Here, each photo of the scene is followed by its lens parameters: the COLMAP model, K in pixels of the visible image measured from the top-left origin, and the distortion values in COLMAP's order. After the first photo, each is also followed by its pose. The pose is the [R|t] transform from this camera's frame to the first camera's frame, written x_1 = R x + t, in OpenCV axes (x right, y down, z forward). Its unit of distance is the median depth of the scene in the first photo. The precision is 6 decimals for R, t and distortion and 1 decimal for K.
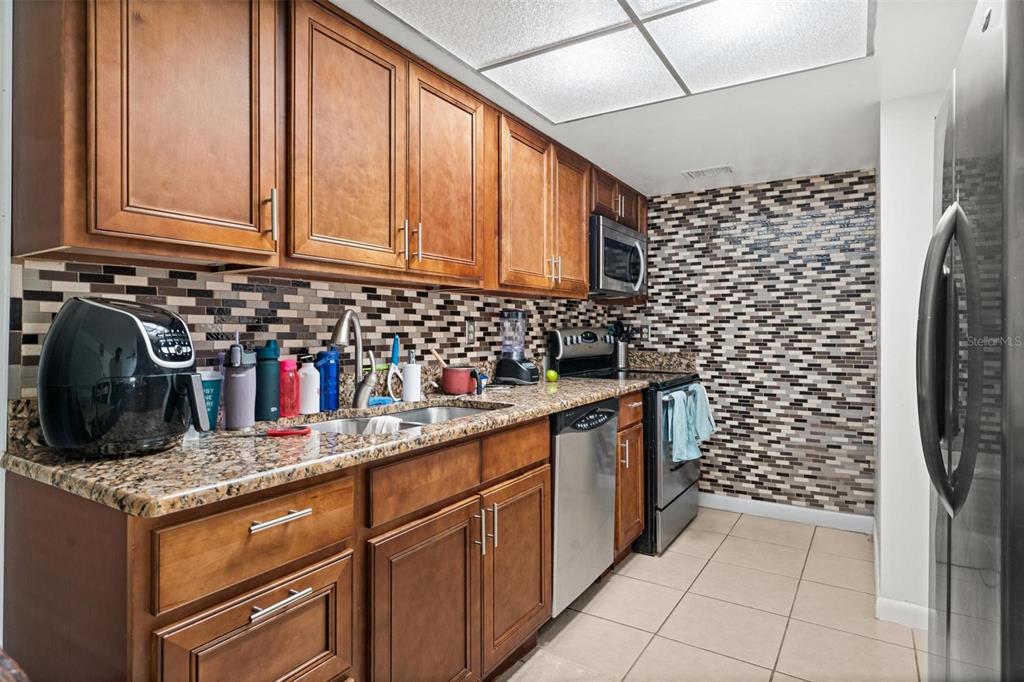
lens RADIAL K [[559.6, 0, 511.4], [0, 559.6, 331.5], [0, 0, 1]] dist [0.034885, -0.000232]
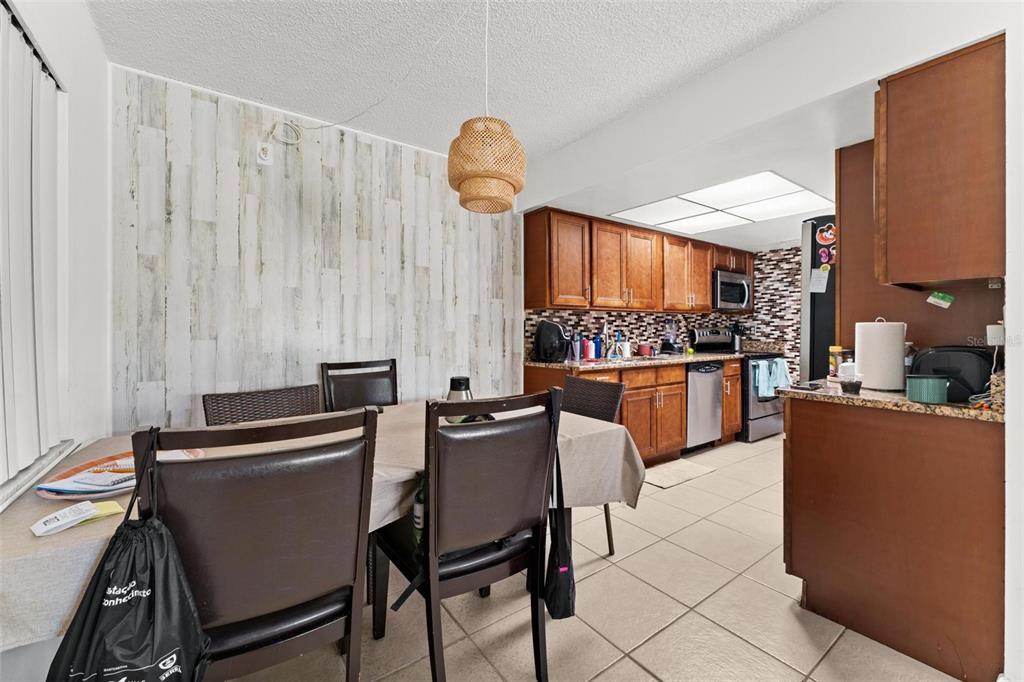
lens RADIAL K [[431.6, 0, 505.7], [0, 431.6, 326.9], [0, 0, 1]] dist [0.002263, -0.000824]
pose [[0.930710, -0.002816, -0.365746, 0.024995], [-0.000115, 0.999968, -0.007993, 0.003892], [0.365757, 0.007482, 0.930680, -0.901373]]
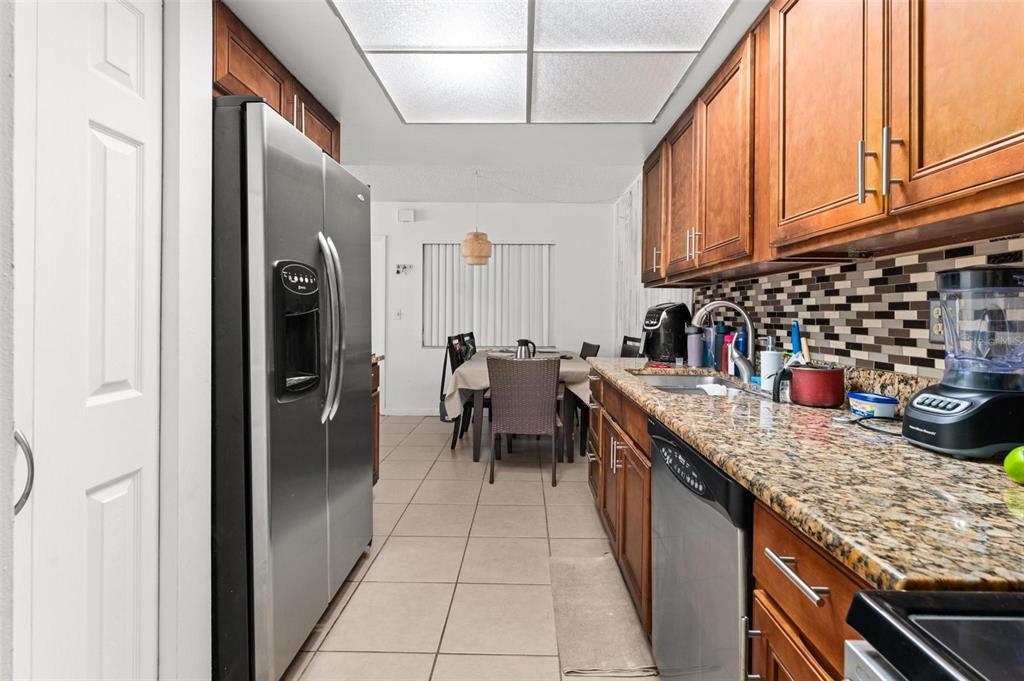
lens RADIAL K [[418.1, 0, 516.5], [0, 418.1, 316.1], [0, 0, 1]] dist [0.010627, -0.000141]
pose [[-0.855272, -0.007661, -0.518123, 0.515142], [-0.014373, 0.999857, 0.008942, -0.001193], [0.517980, 0.015095, -0.855260, 1.260558]]
